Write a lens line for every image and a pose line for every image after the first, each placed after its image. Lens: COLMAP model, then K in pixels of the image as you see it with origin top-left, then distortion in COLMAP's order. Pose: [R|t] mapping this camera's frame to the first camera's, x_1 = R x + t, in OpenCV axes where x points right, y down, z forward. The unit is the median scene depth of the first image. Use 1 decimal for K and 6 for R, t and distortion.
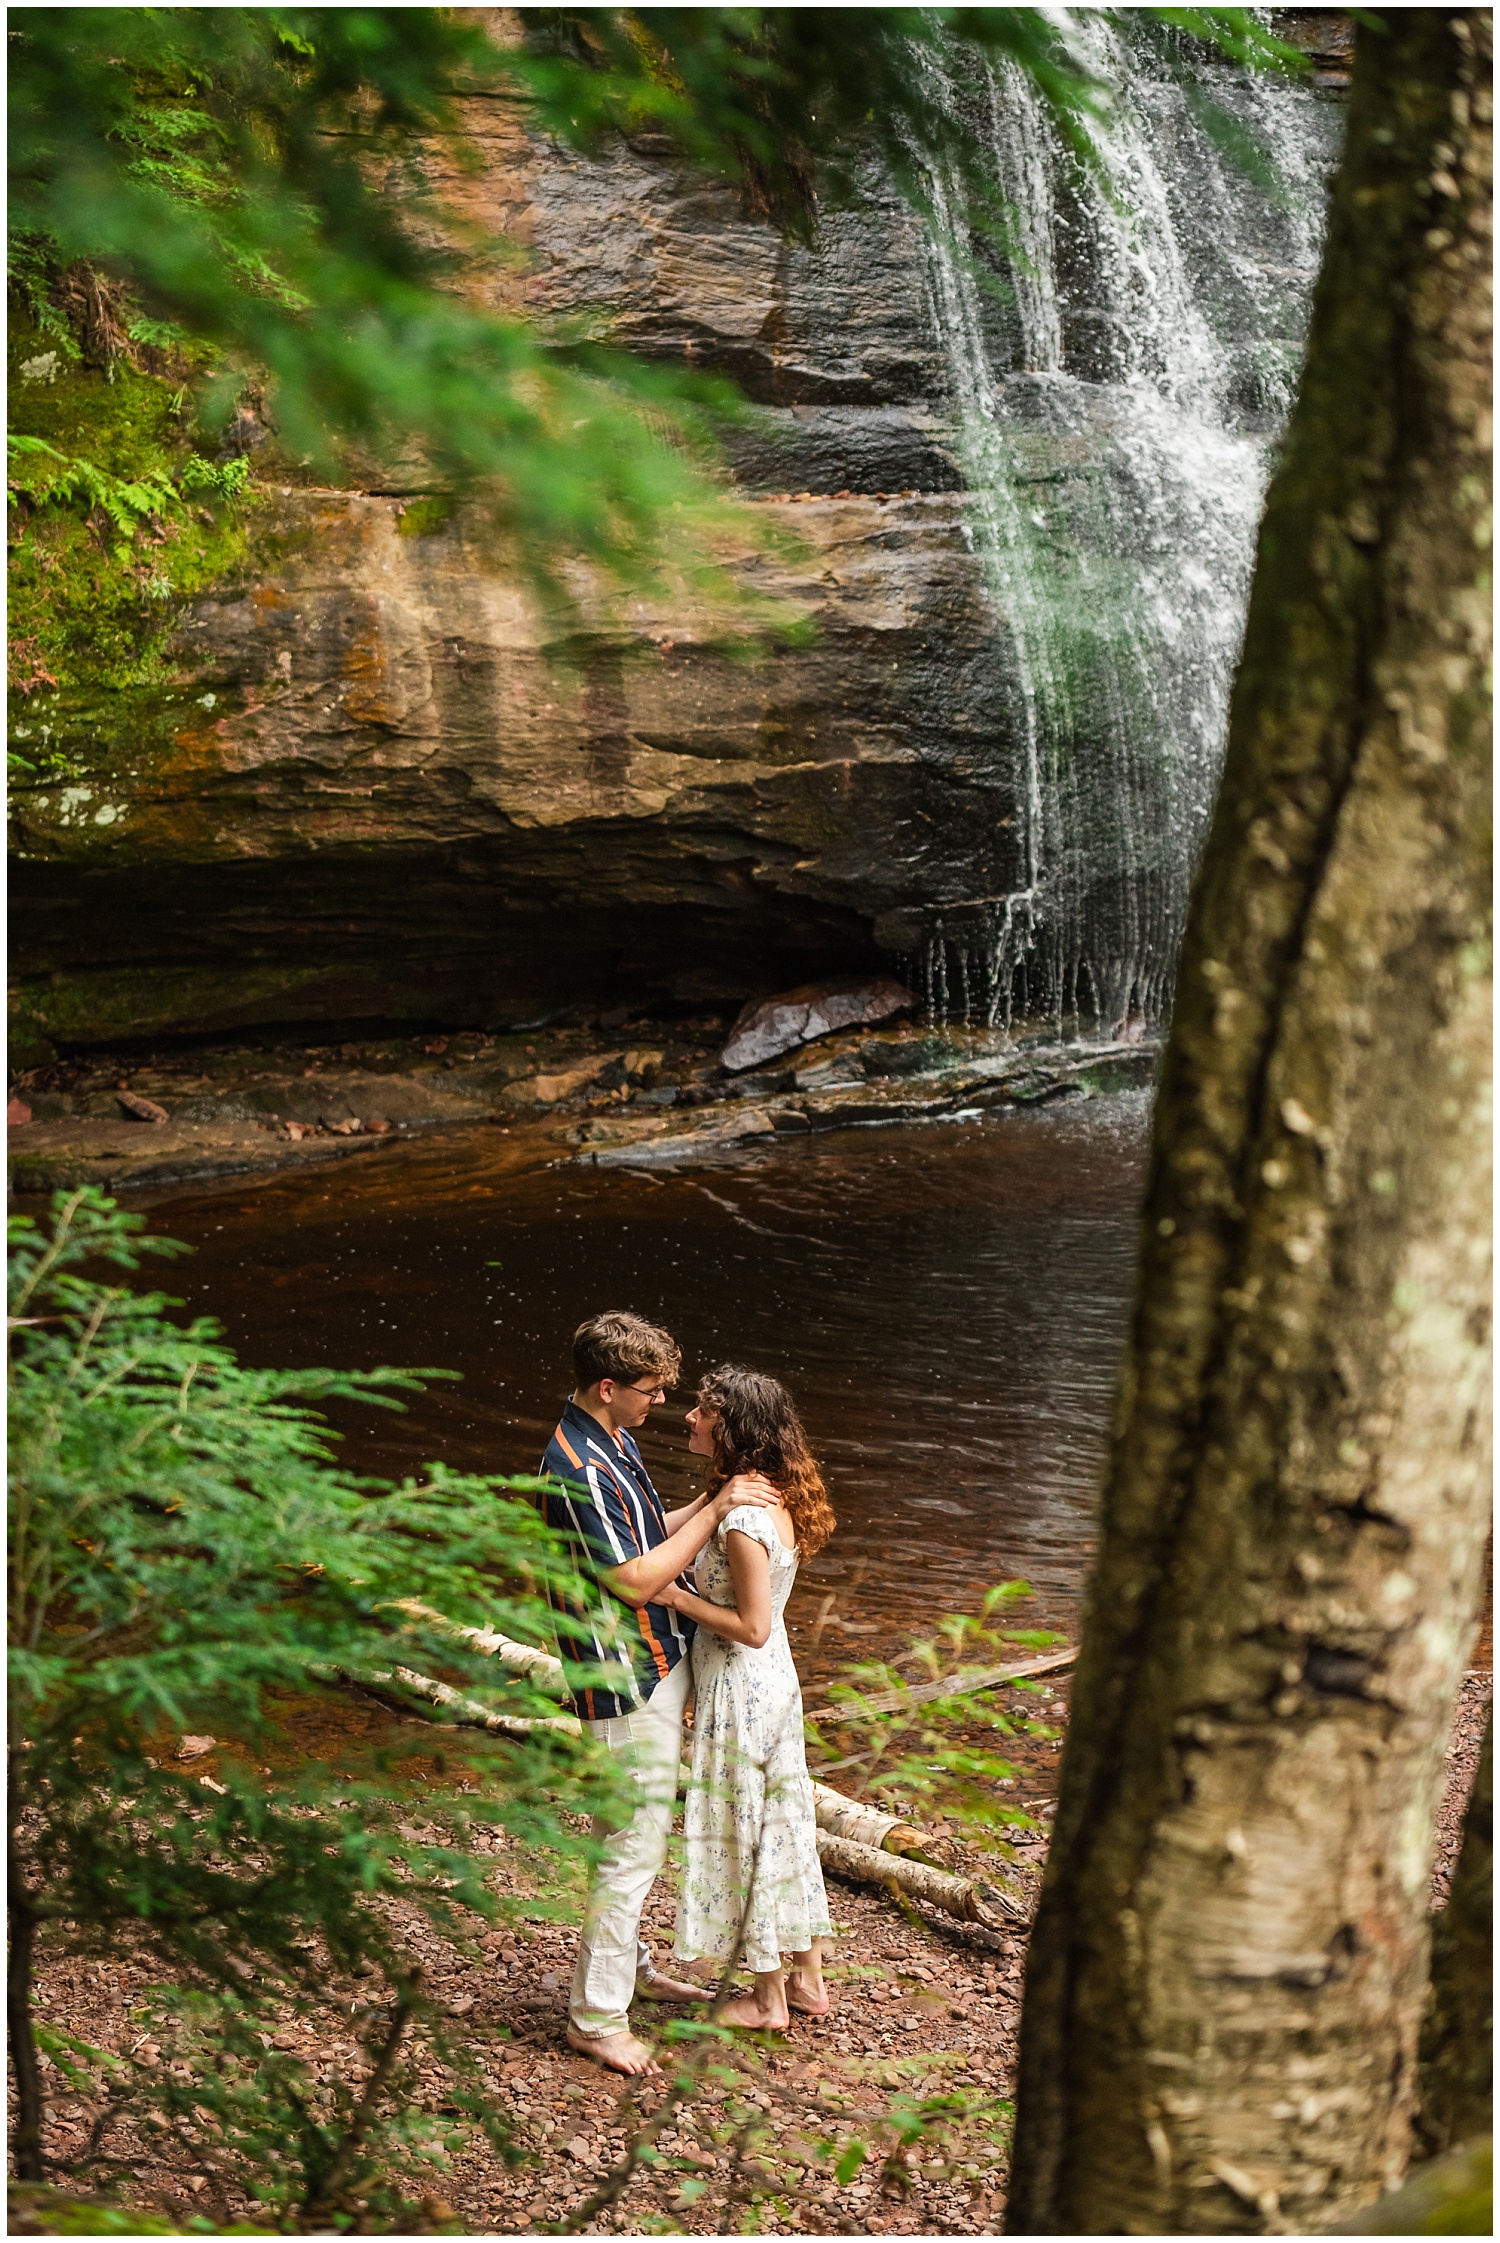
lens RADIAL K [[4569.7, 0, 754.4], [0, 4569.7, 1116.6], [0, 0, 1]] dist [-0.178612, 0.410864]
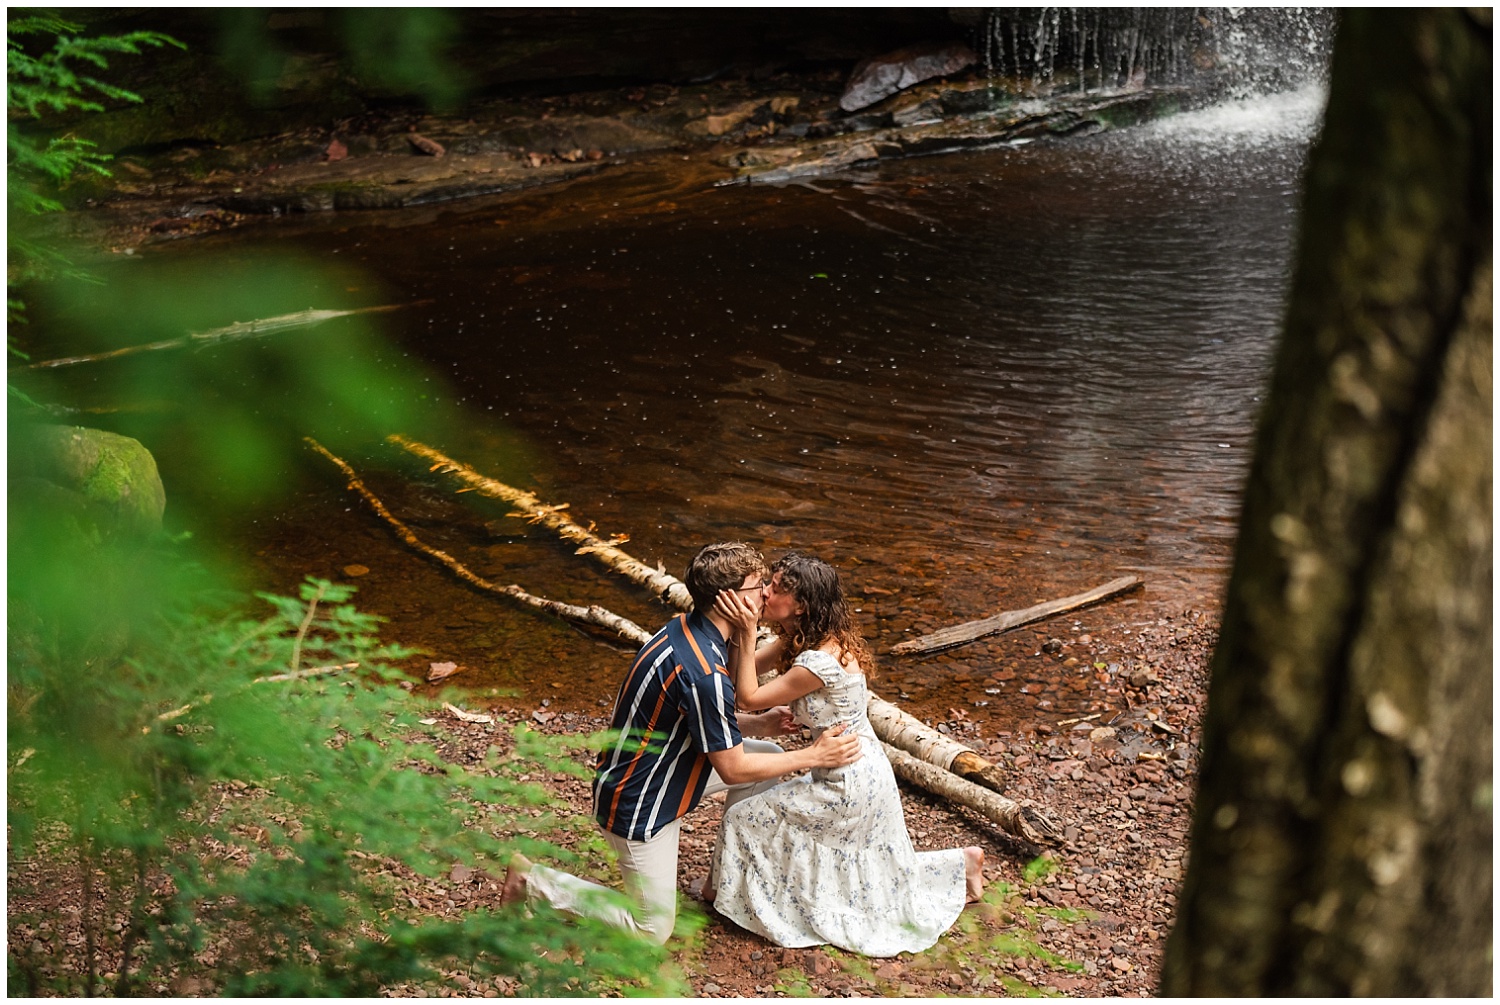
lens RADIAL K [[3055.9, 0, 751.4], [0, 3055.9, 504.0], [0, 0, 1]] dist [-0.178612, 0.410864]
pose [[0.999102, -0.007135, -0.041765, 0.003789], [0.012658, 0.990966, 0.133518, -0.016532], [0.040435, -0.133927, 0.990166, 0.065031]]
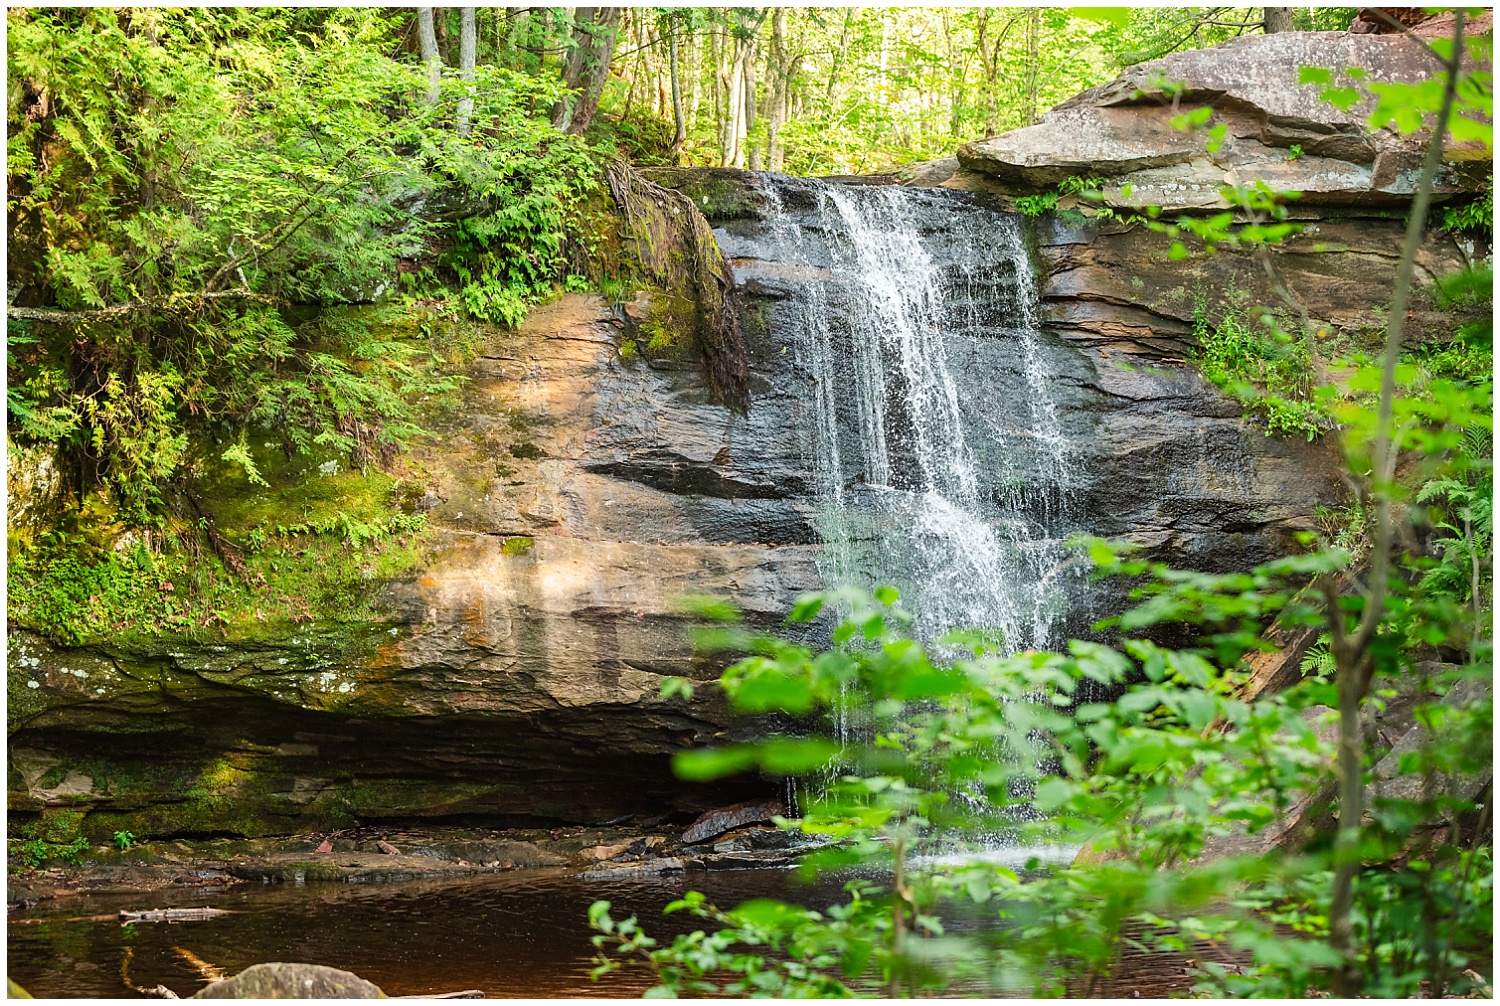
lens RADIAL K [[3055.9, 0, 751.4], [0, 3055.9, 504.5], [0, 0, 1]] dist [-0.178612, 0.410864]
pose [[0.960442, 0.002724, -0.278465, 0.385967], [-0.061256, 0.977527, -0.201714, 0.109665], [0.271658, 0.210792, 0.939025, -0.218440]]
